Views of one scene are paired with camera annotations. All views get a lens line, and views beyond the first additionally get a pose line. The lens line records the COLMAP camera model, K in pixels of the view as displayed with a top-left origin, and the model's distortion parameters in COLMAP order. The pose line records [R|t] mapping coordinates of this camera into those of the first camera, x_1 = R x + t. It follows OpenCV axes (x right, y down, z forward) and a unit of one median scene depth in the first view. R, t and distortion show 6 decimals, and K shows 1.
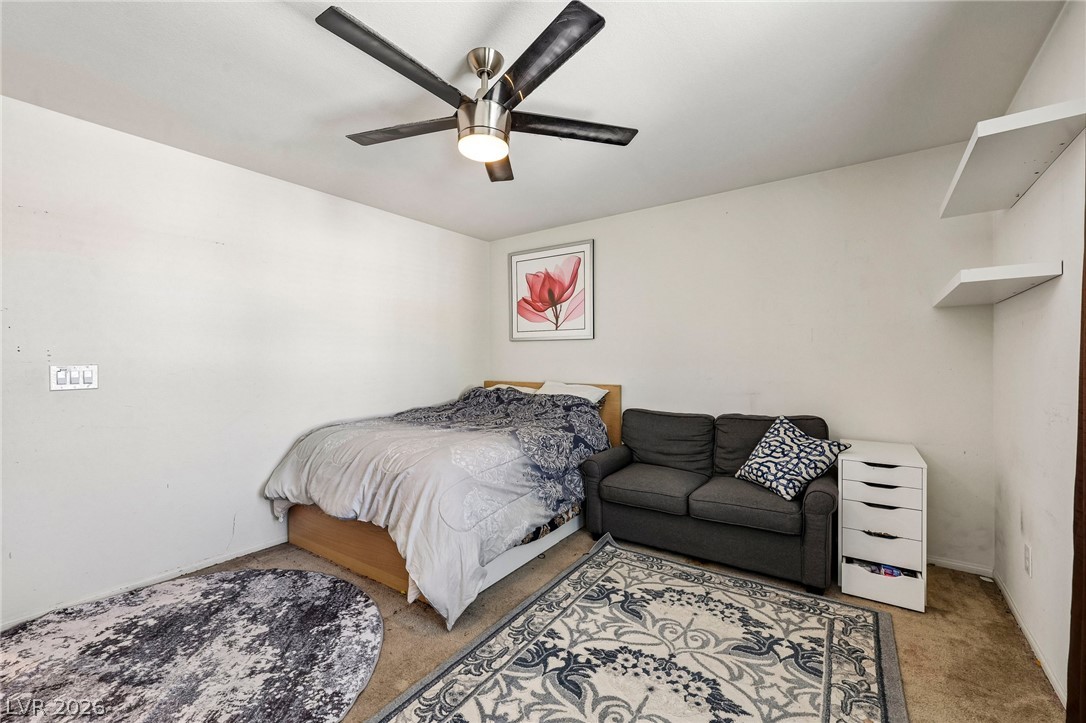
lens RADIAL K [[452.9, 0, 538.7], [0, 452.9, 359.8], [0, 0, 1]] dist [-0.001196, -0.000064]
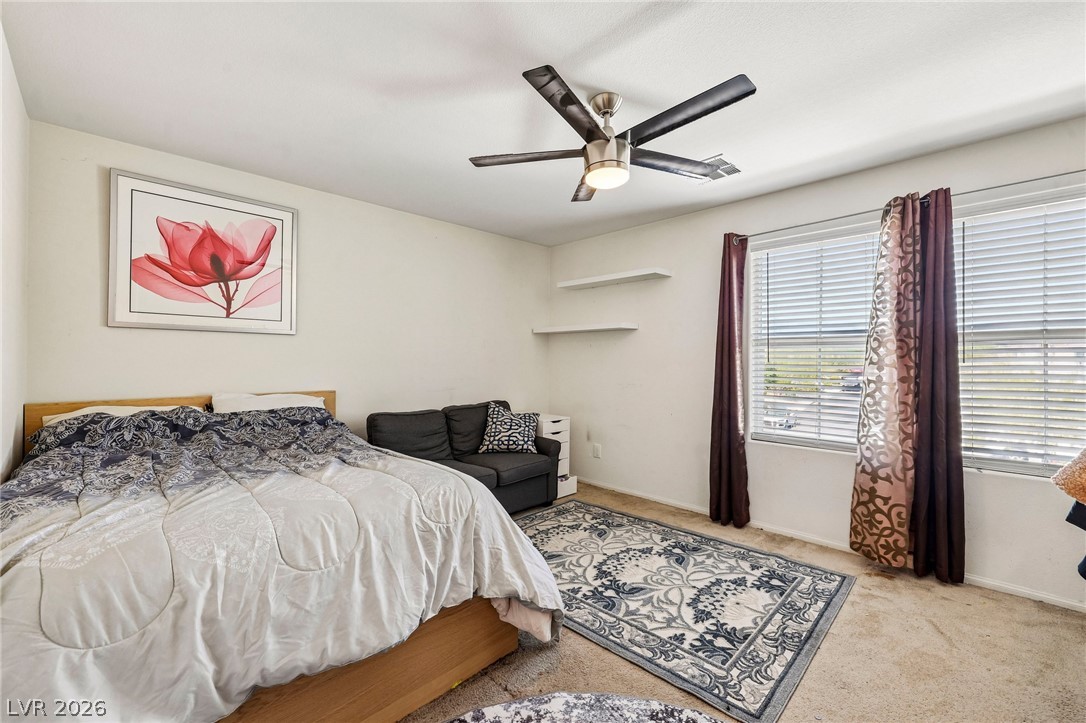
lens RADIAL K [[452.9, 0, 538.7], [0, 452.9, 359.8], [0, 0, 1]] dist [-0.001196, -0.000064]
pose [[0.172100, 0.004960, 0.985067, -0.992862], [-0.003542, 0.999984, -0.004416, -0.001036], [-0.985073, -0.002729, 0.172115, 0.750920]]
